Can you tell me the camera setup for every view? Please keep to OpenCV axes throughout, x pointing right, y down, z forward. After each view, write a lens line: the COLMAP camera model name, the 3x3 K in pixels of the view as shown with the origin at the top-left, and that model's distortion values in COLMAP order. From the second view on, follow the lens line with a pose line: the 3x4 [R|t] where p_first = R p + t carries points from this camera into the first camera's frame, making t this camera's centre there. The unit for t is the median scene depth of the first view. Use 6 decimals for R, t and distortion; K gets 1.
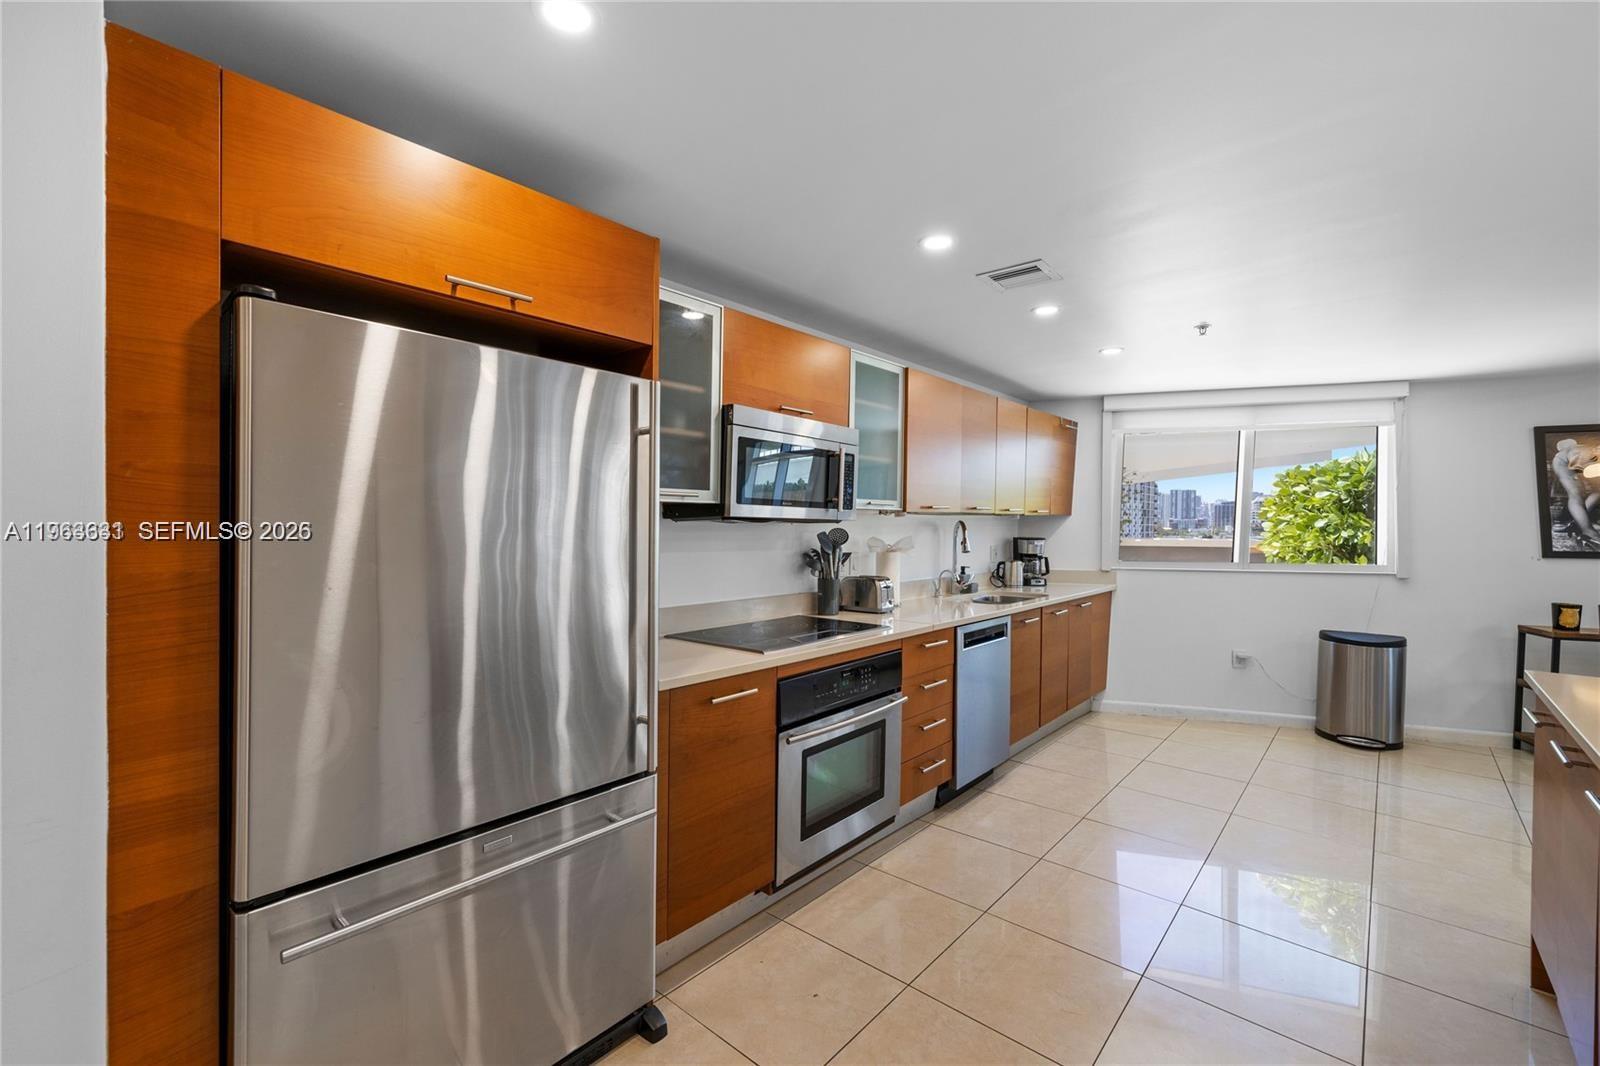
lens RADIAL K [[677.4, 0, 799.9], [0, 677.4, 529.9], [0, 0, 1]] dist [0.002709, 0.000039]
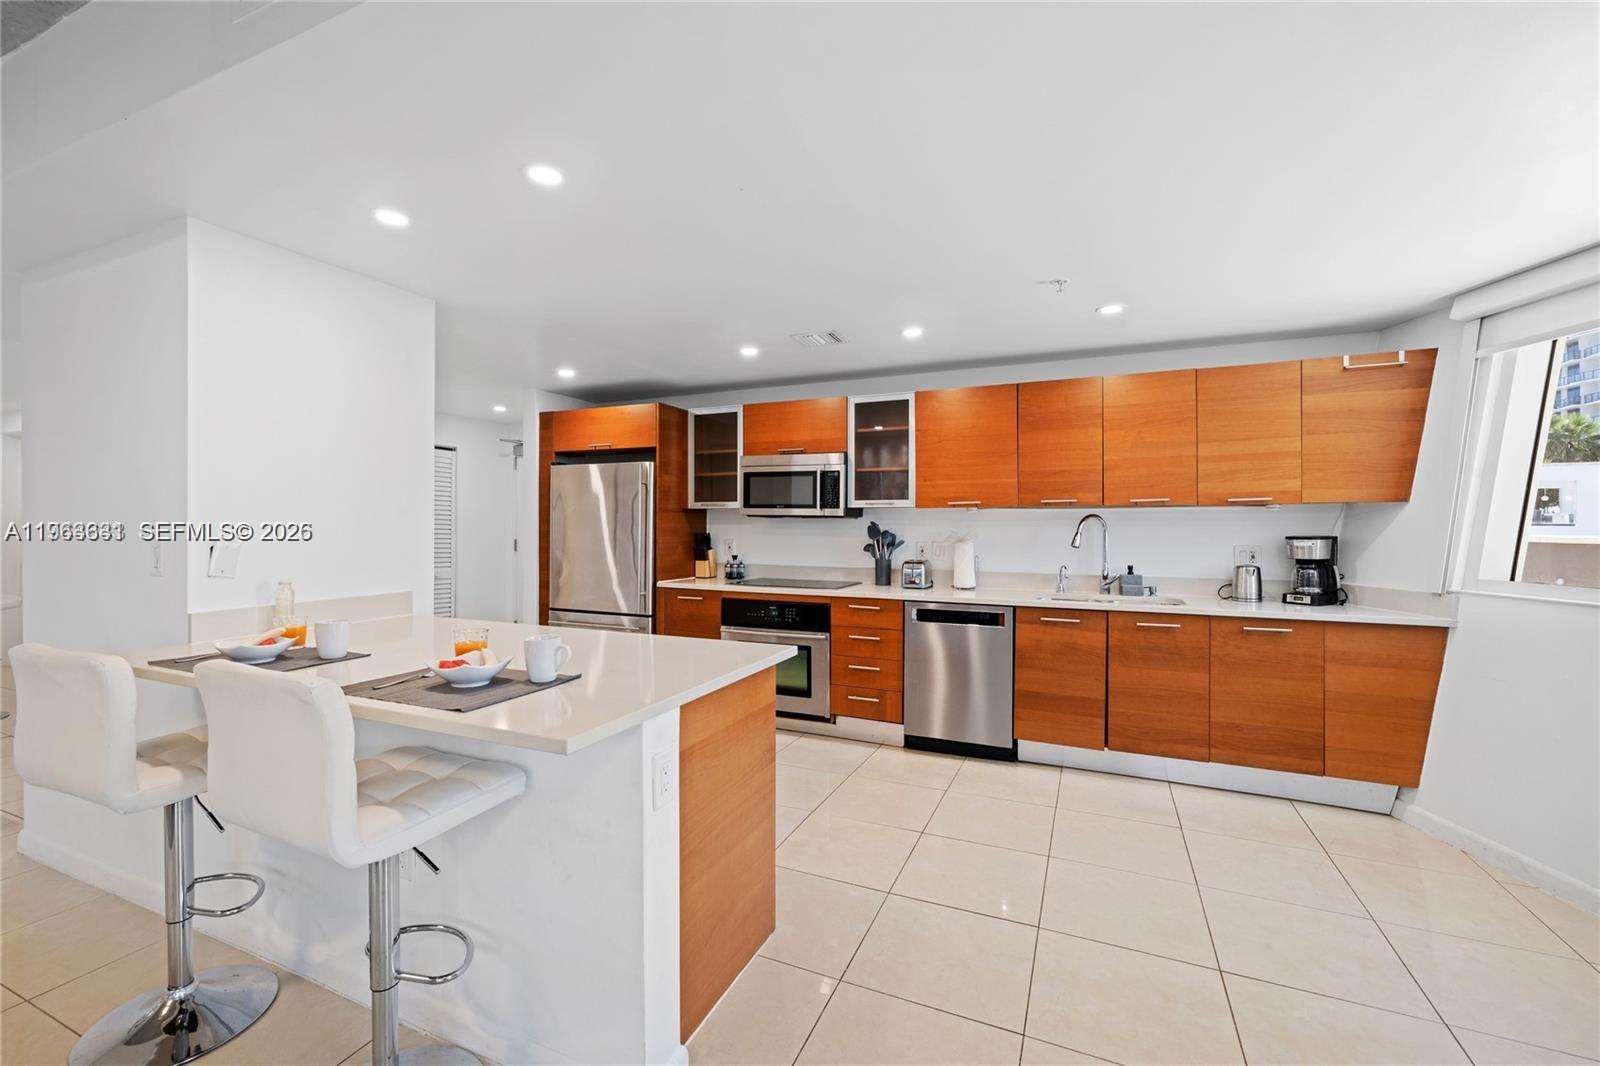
lens RADIAL K [[677.4, 0, 797.6], [0, 677.4, 529.2], [0, 0, 1]] dist [0.002709, 0.000039]
pose [[0.289602, -0.002192, -0.957145, 1.486546], [-0.010610, 0.999929, -0.005500, 0.024120], [0.957088, 0.011748, 0.289558, 0.502327]]
